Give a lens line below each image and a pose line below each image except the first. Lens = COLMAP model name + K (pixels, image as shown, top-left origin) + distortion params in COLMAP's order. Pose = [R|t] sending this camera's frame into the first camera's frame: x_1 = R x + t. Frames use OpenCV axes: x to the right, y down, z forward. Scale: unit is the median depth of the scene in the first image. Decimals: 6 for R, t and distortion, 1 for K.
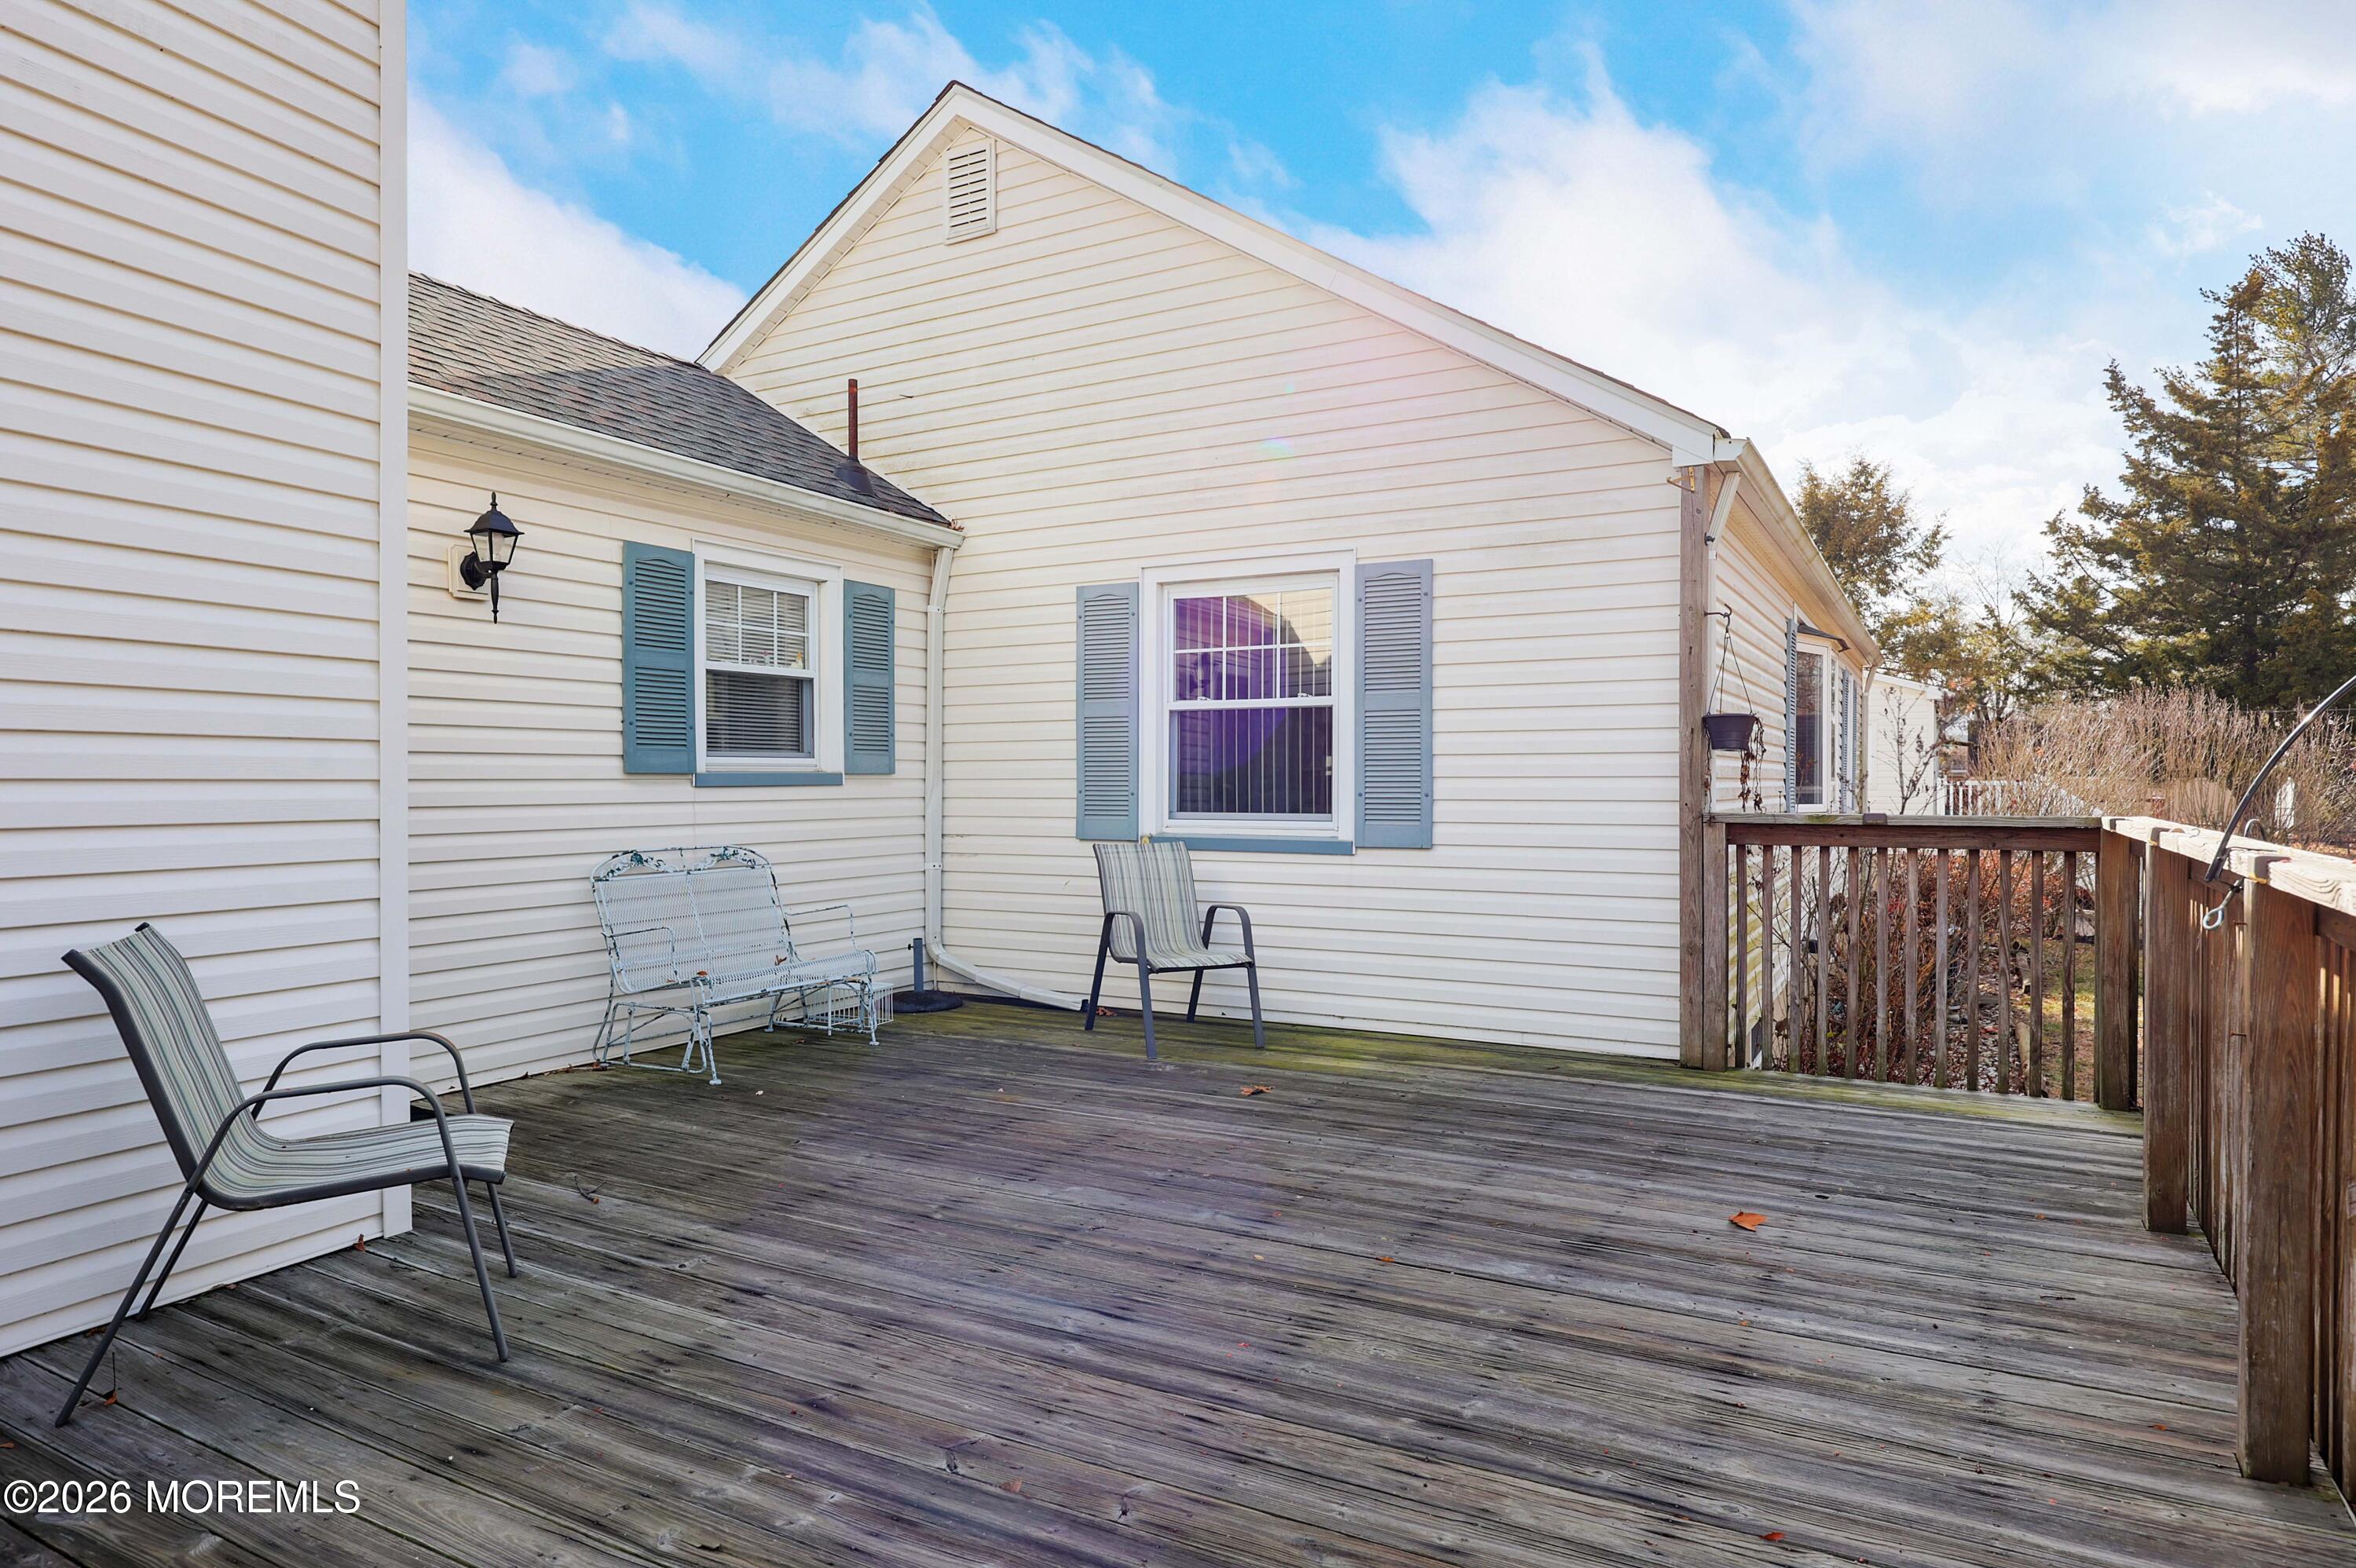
lens RADIAL K [[1370.0, 0, 1178.0], [0, 1370.0, 784.0], [0, 0, 1]] dist [0.000793, 0.000005]
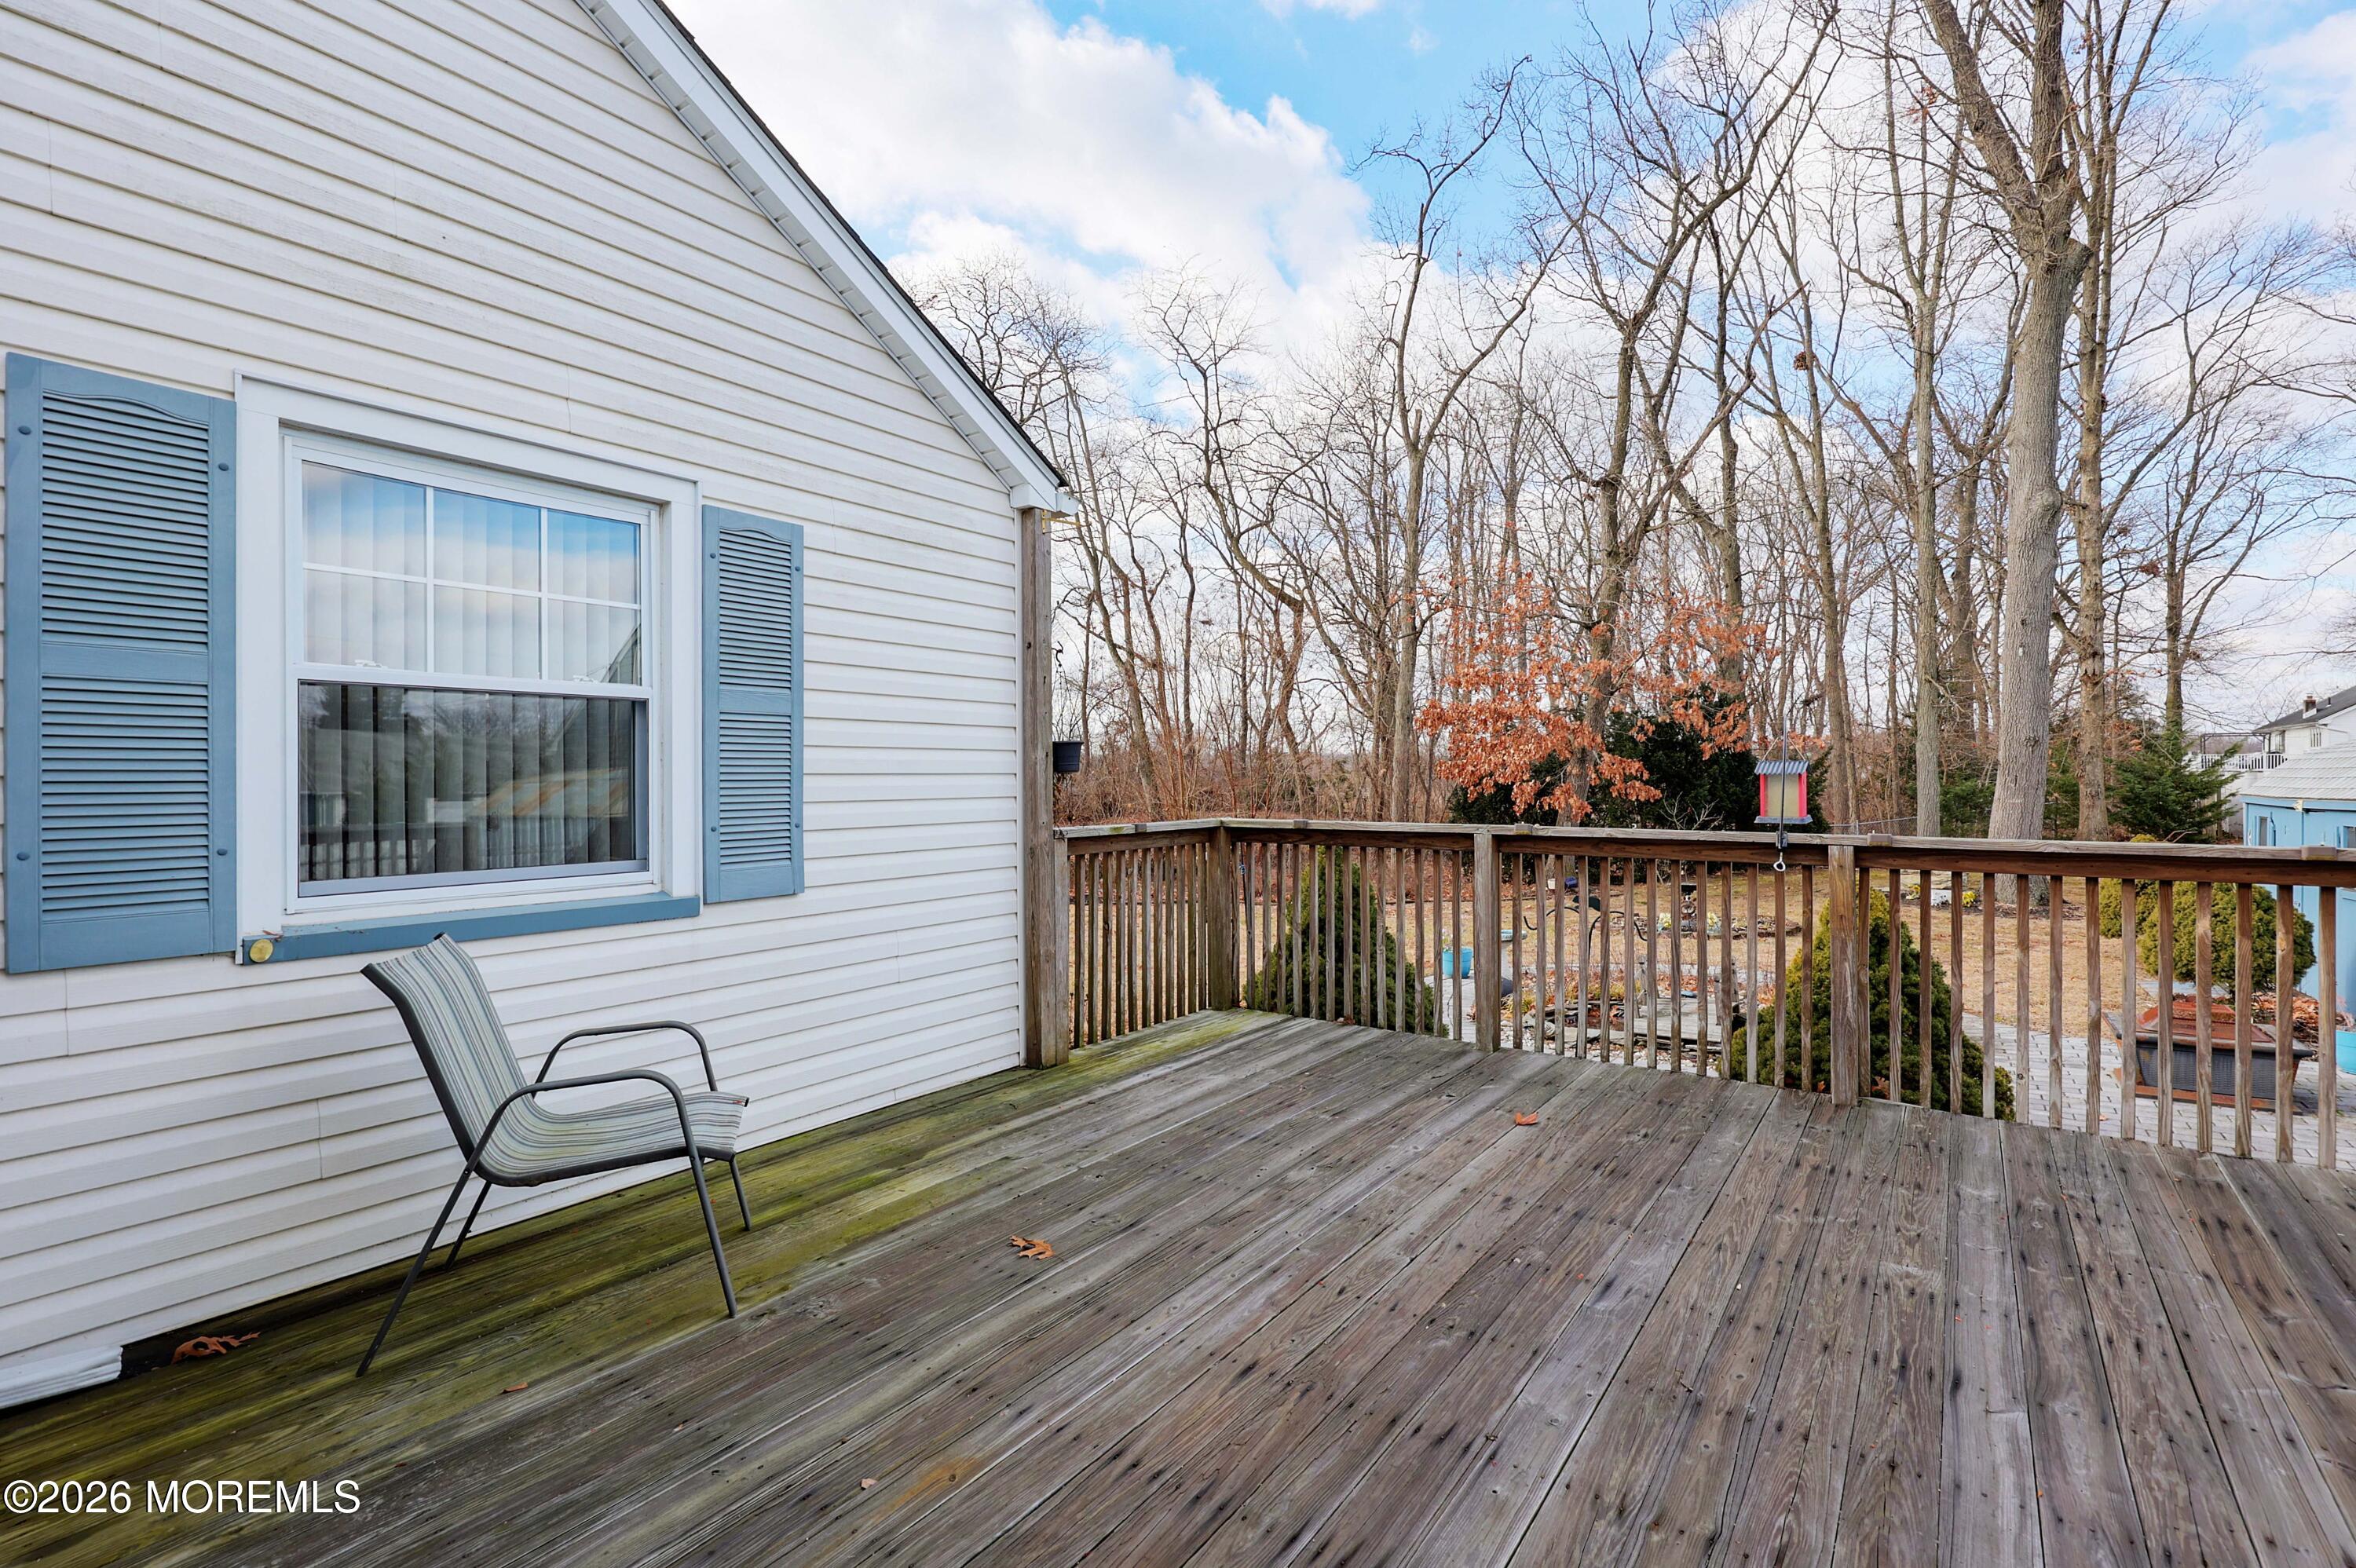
lens RADIAL K [[1095.3, 0, 1178.0], [0, 1095.3, 784.0], [0, 0, 1]] dist [-0.003892, -0.000522]
pose [[0.095152, -0.008390, 0.995427, -0.466484], [0.004222, 0.999959, 0.008024, -0.021681], [-0.995454, 0.003439, 0.095184, 0.798770]]
